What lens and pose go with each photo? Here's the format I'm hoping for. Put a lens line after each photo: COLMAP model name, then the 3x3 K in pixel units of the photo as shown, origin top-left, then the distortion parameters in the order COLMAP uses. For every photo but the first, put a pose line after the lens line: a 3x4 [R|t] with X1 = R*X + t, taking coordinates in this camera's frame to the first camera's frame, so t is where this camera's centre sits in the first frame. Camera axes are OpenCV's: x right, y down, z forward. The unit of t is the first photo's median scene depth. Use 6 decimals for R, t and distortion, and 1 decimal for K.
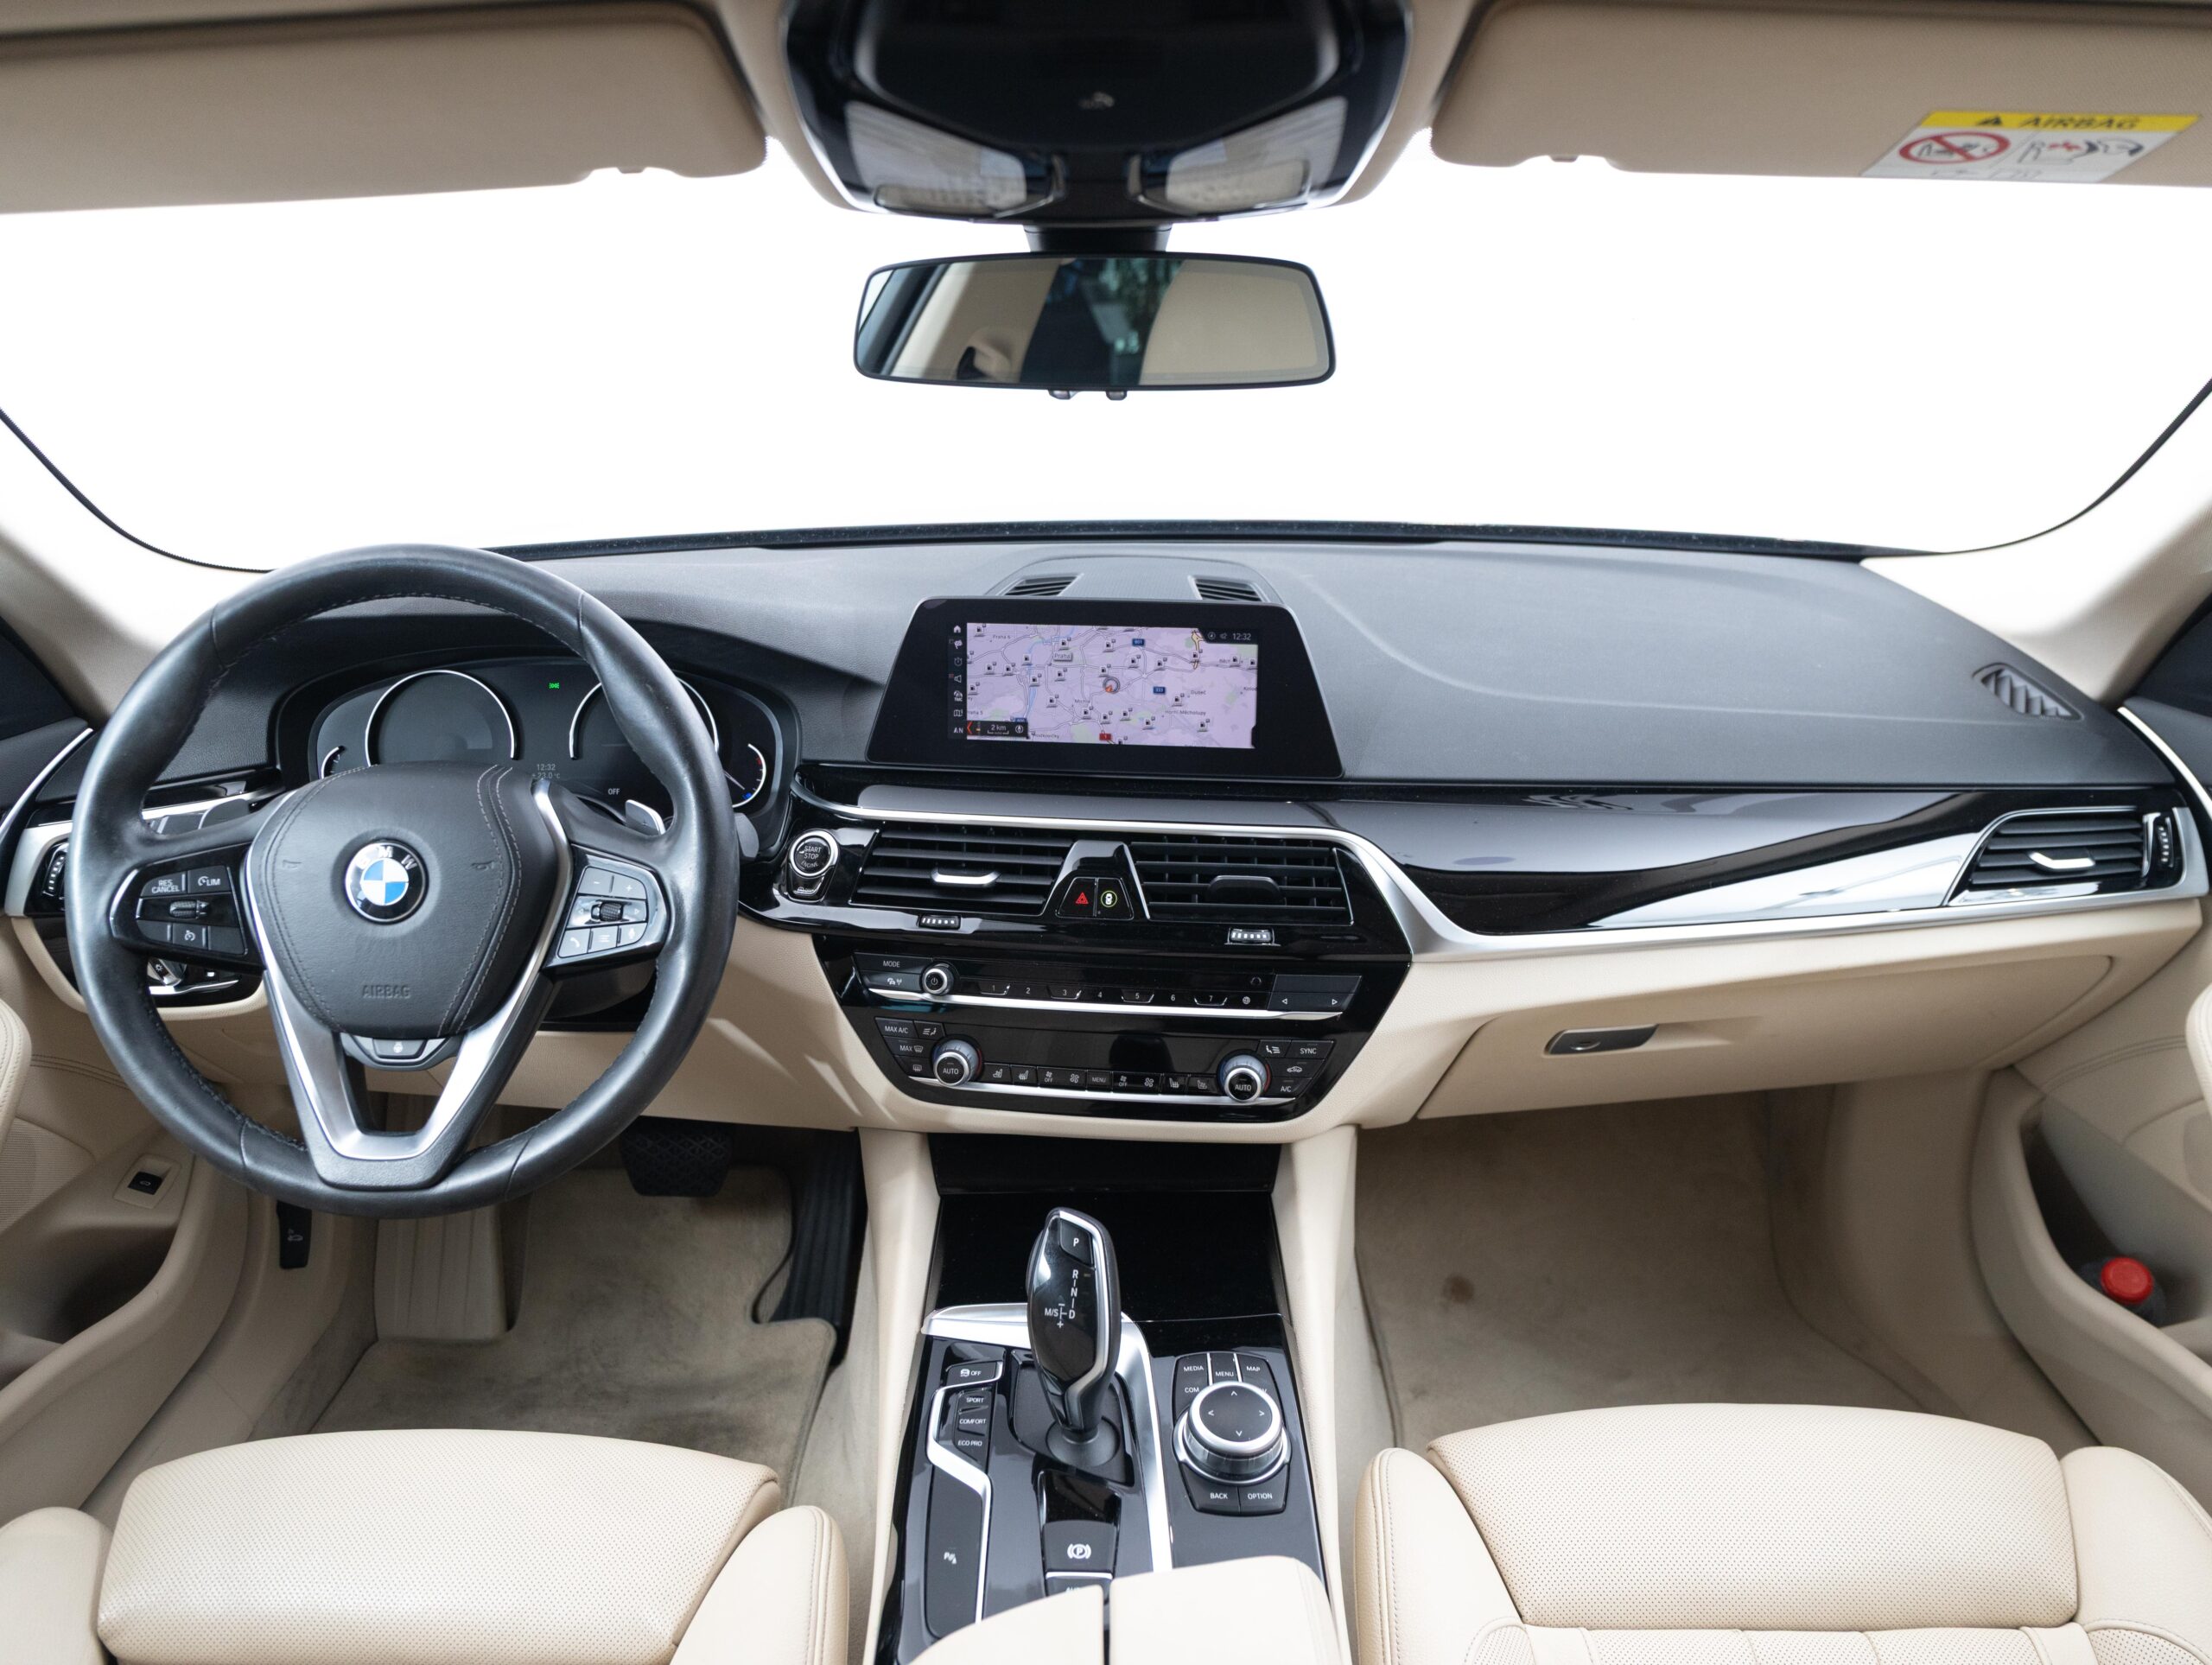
lens RADIAL K [[1709.3, 0, 1109.6], [0, 1709.3, 811.0], [0, 0, 1]] dist [-0.032876, -0.002082]
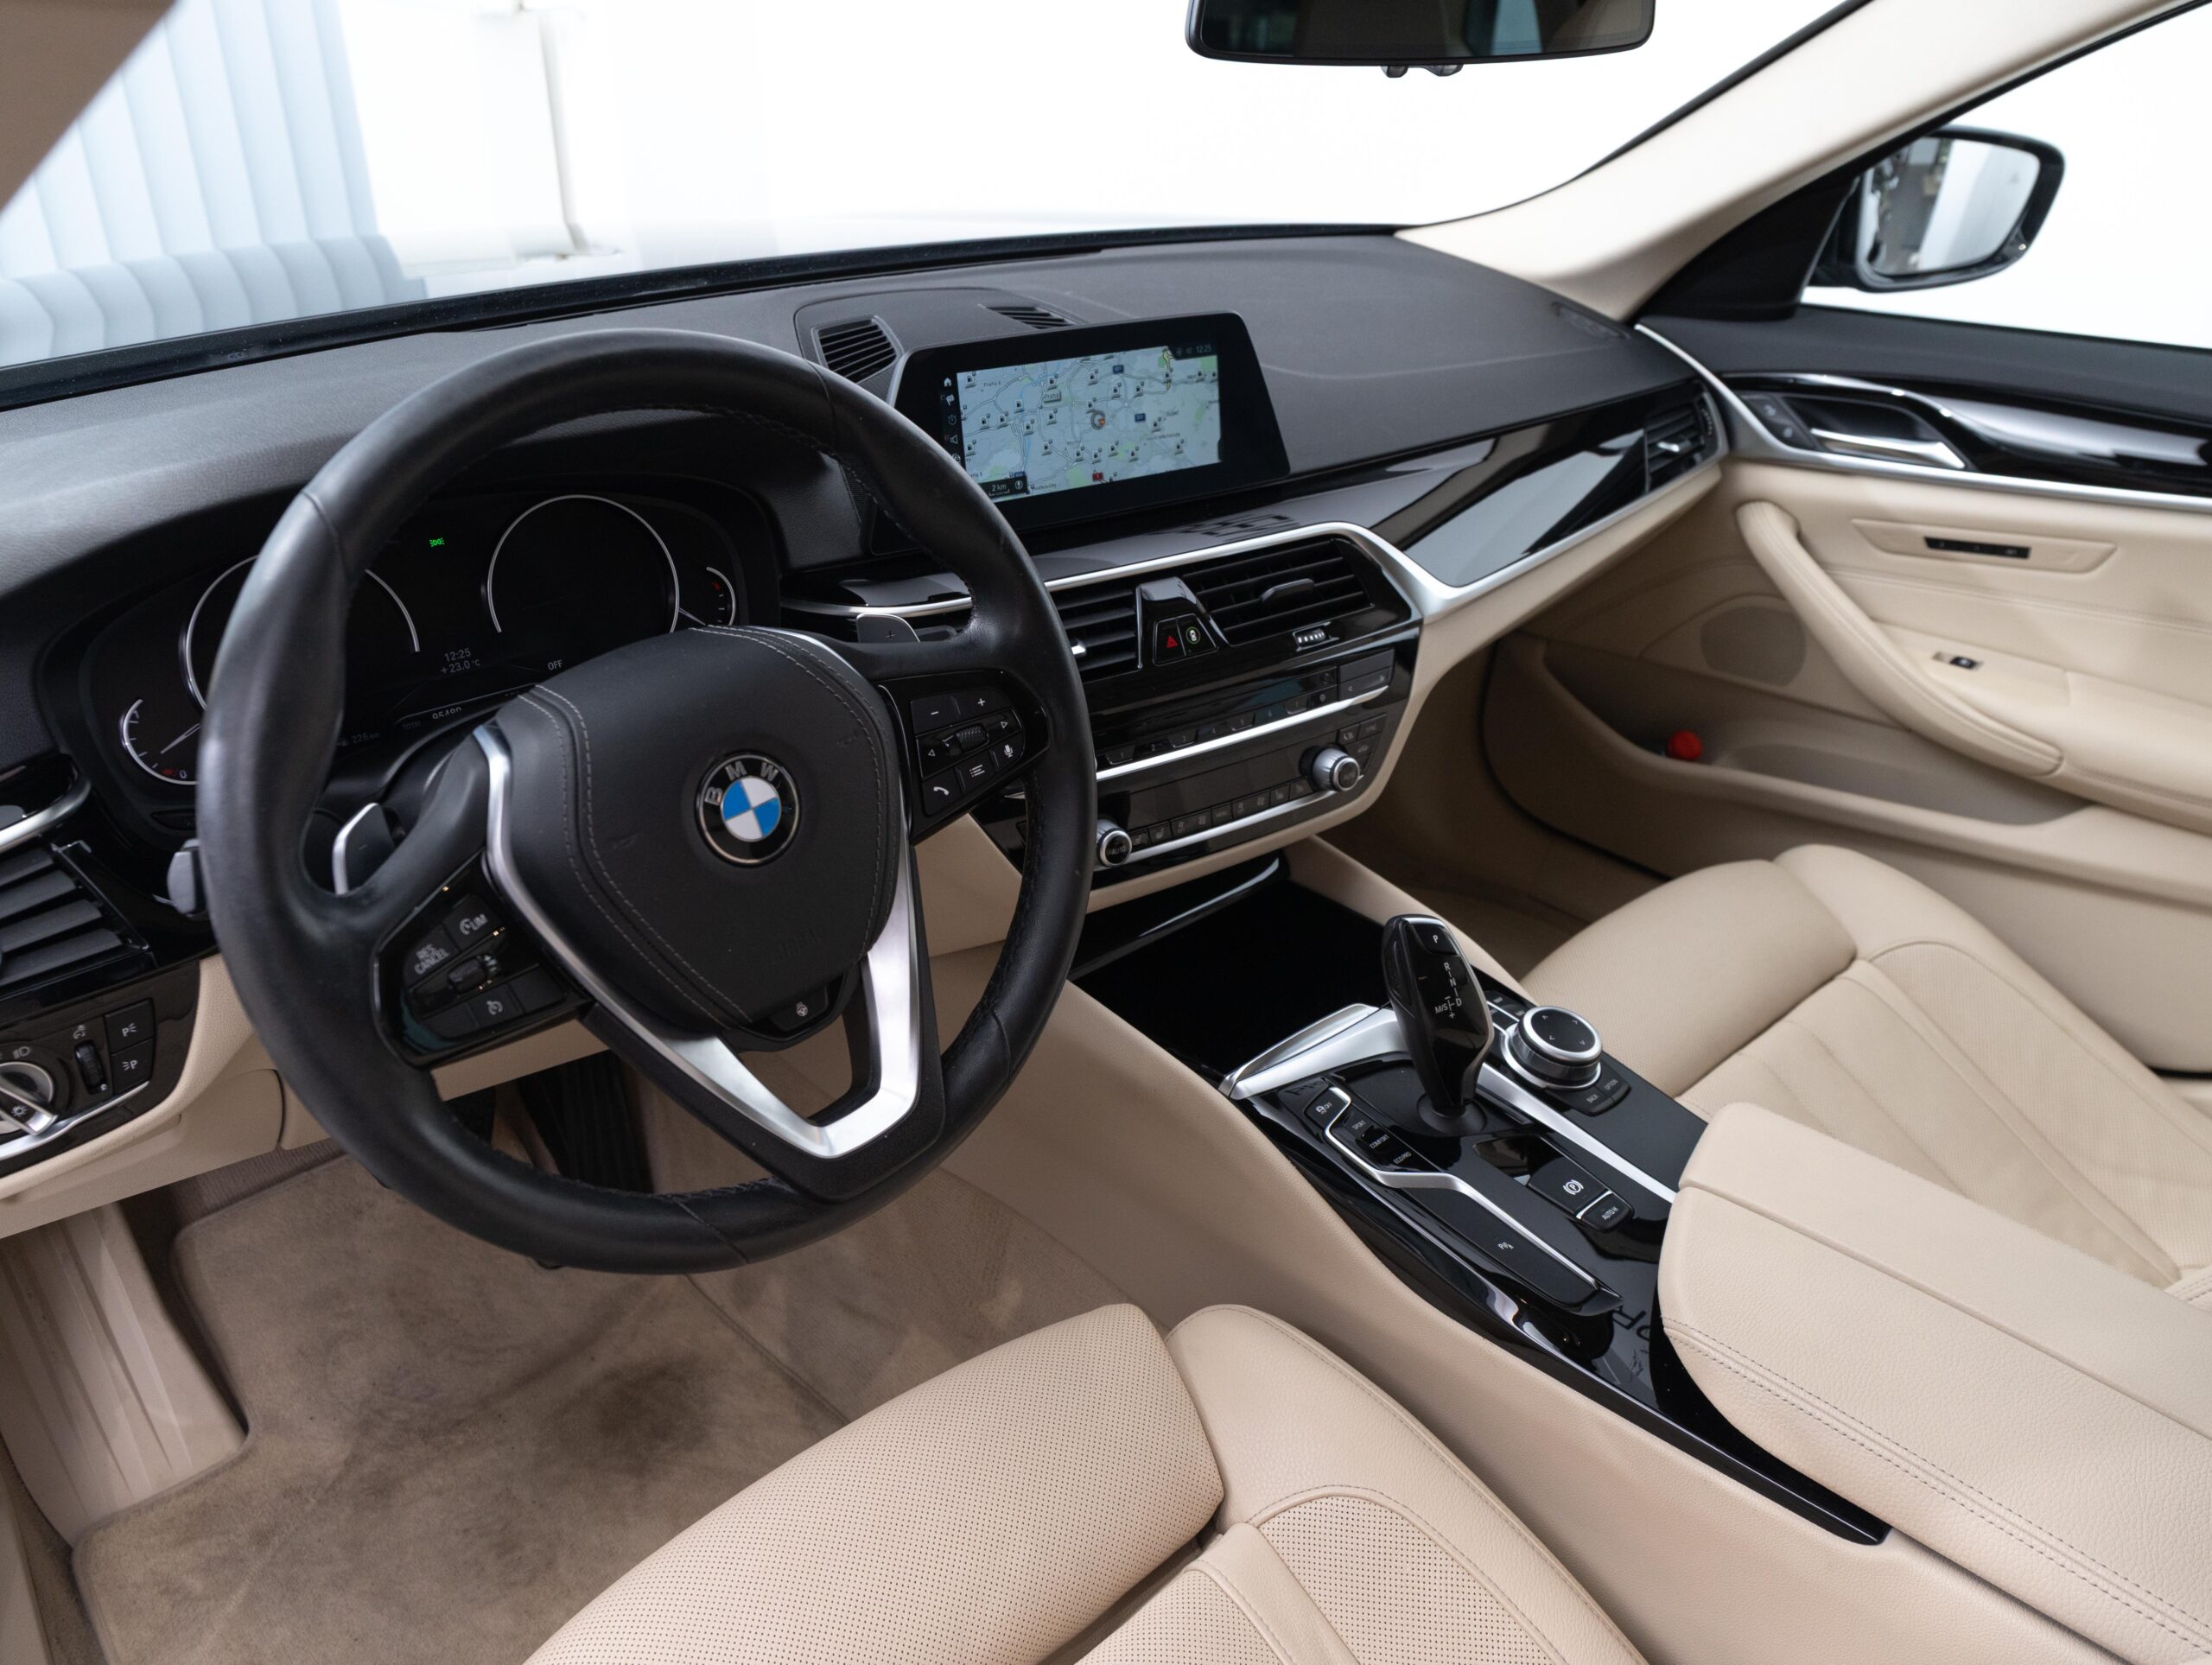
lens RADIAL K [[1575.7, 0, 1109.5], [0, 1575.7, 821.8], [0, 0, 1]] dist [-0.004146, -0.014071]
pose [[0.746358, -0.299784, 0.594205, -0.581511], [0.196619, 0.952278, 0.233470, -0.064462], [-0.635839, -0.057421, 0.769683, 0.314603]]
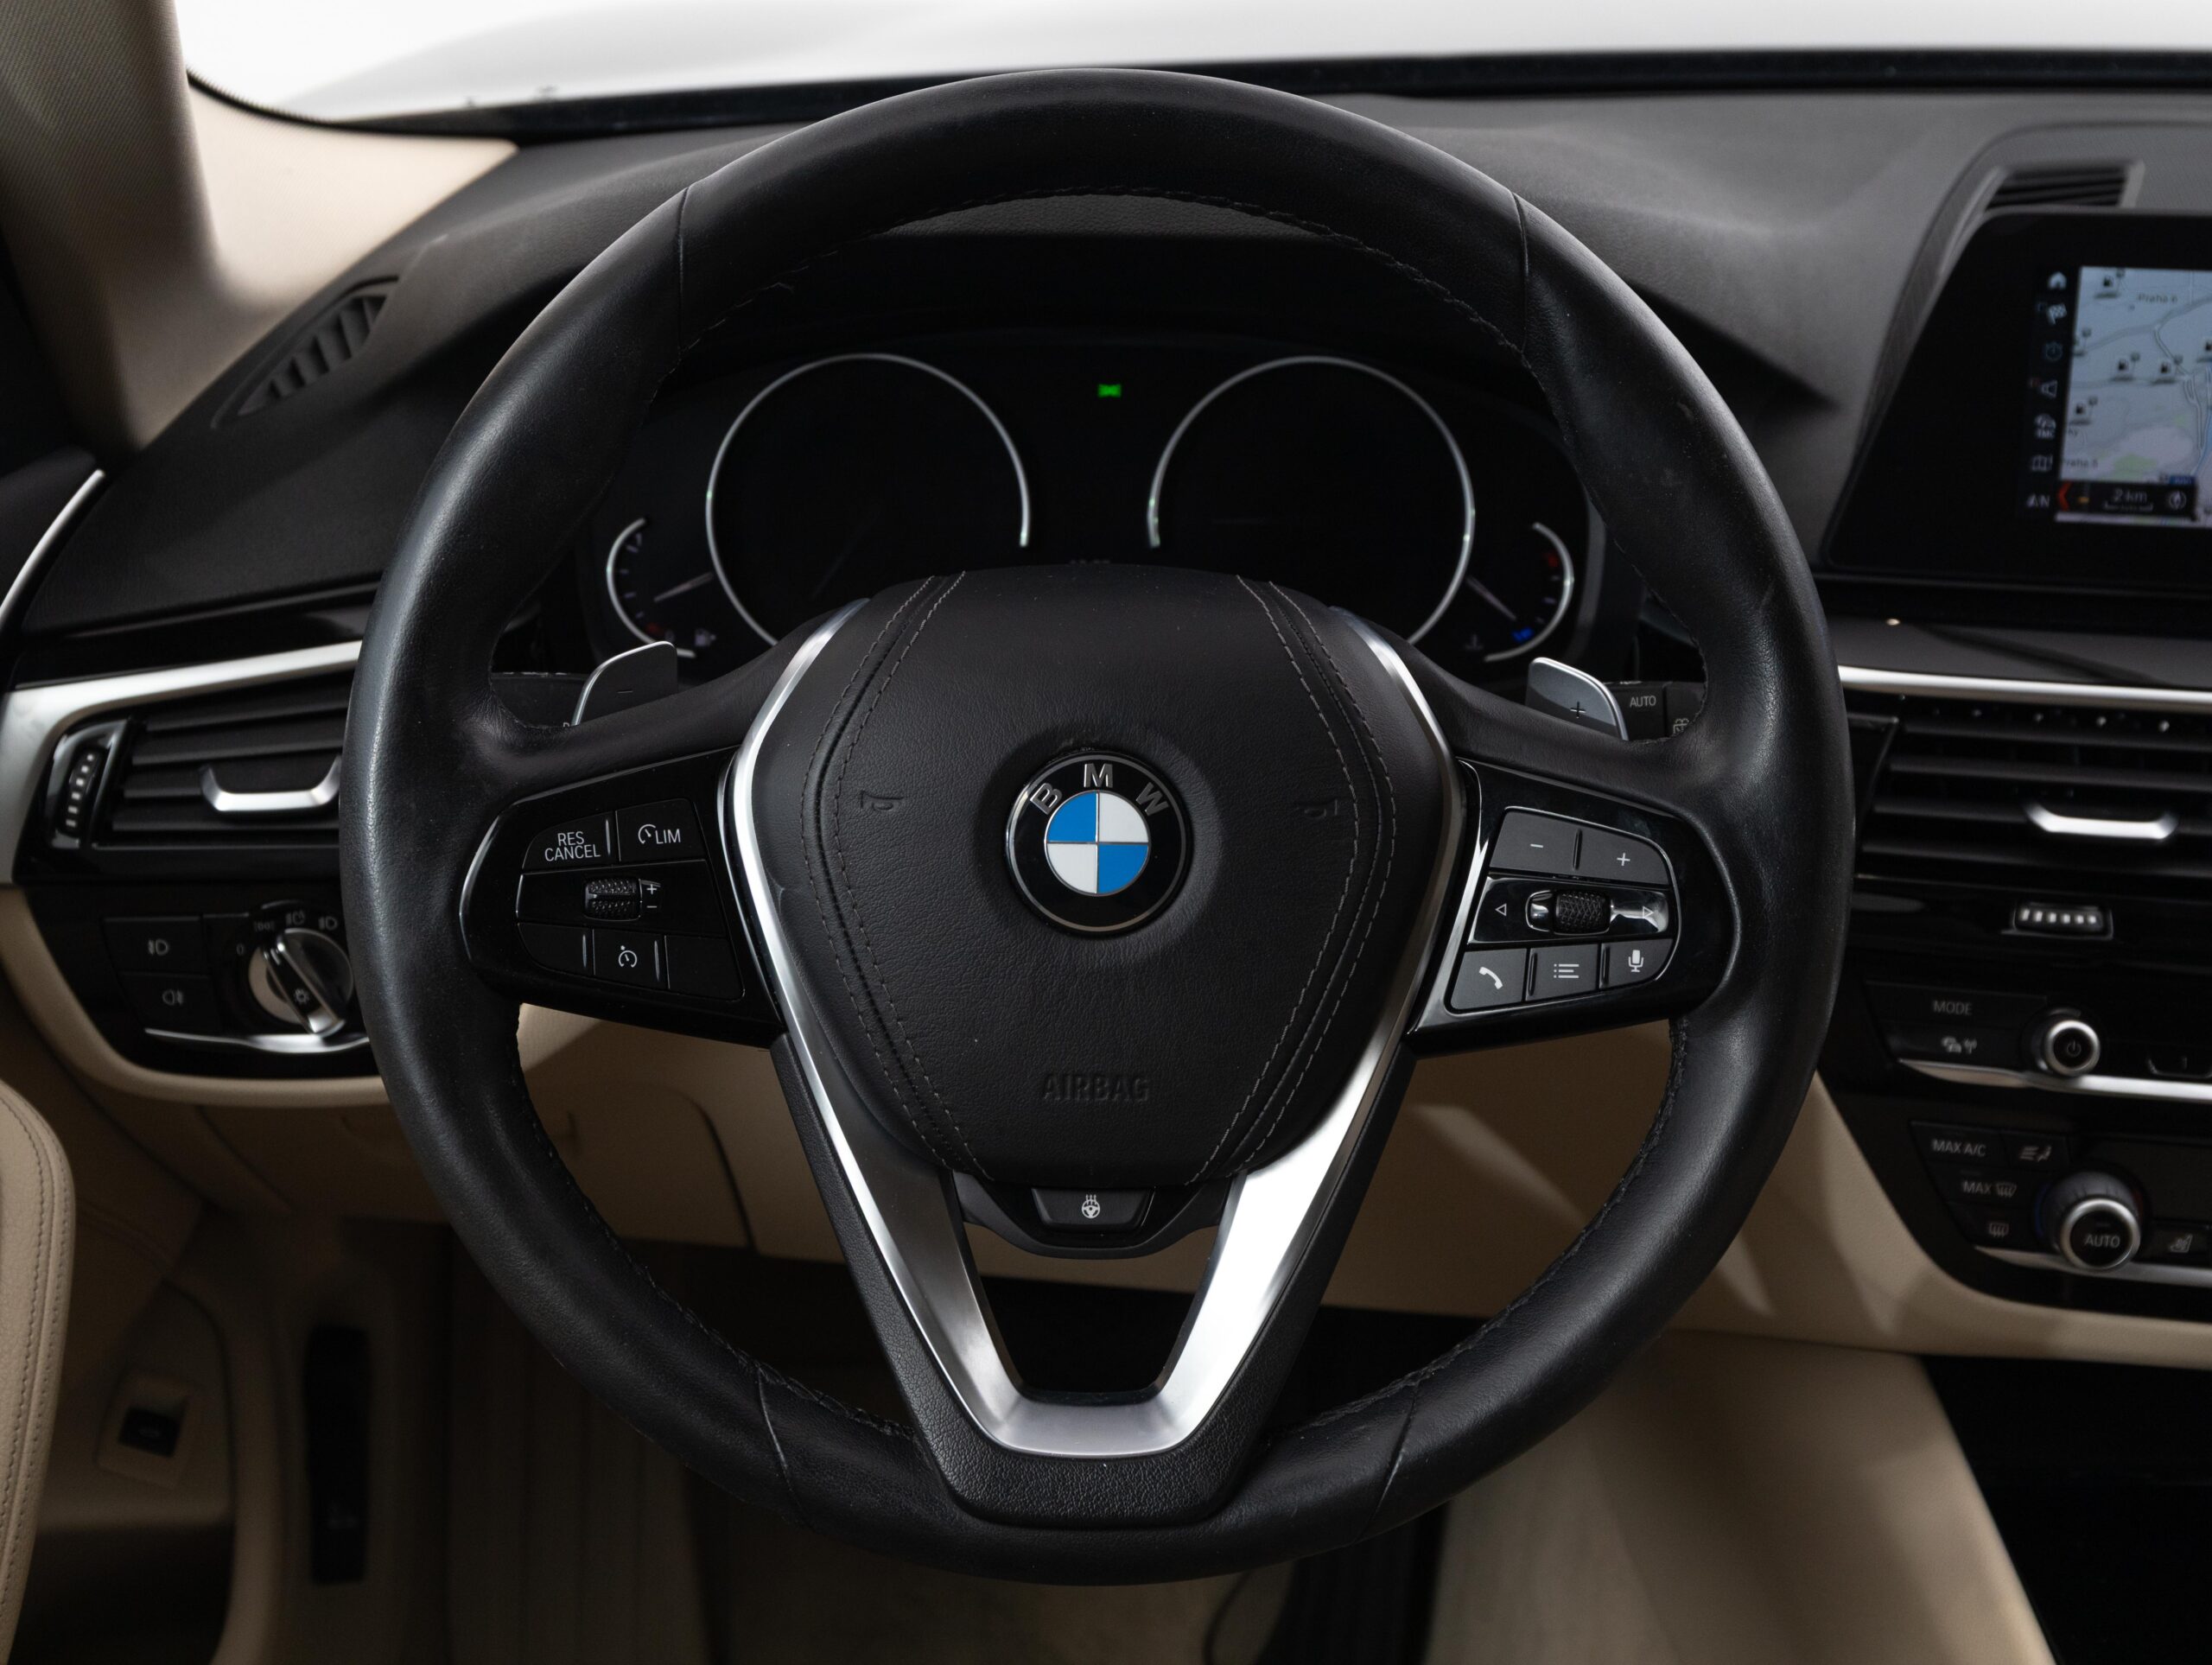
lens RADIAL K [[3198.8, 0, 1111.3], [0, 3198.8, 827.5], [0, 0, 1]] dist [-0.007304, 0.000000]
pose [[0.999937, 0.010495, 0.003906, -0.349640], [-0.010747, 0.997399, 0.071273, -0.018266], [-0.003148, -0.071310, 0.997449, 0.132576]]
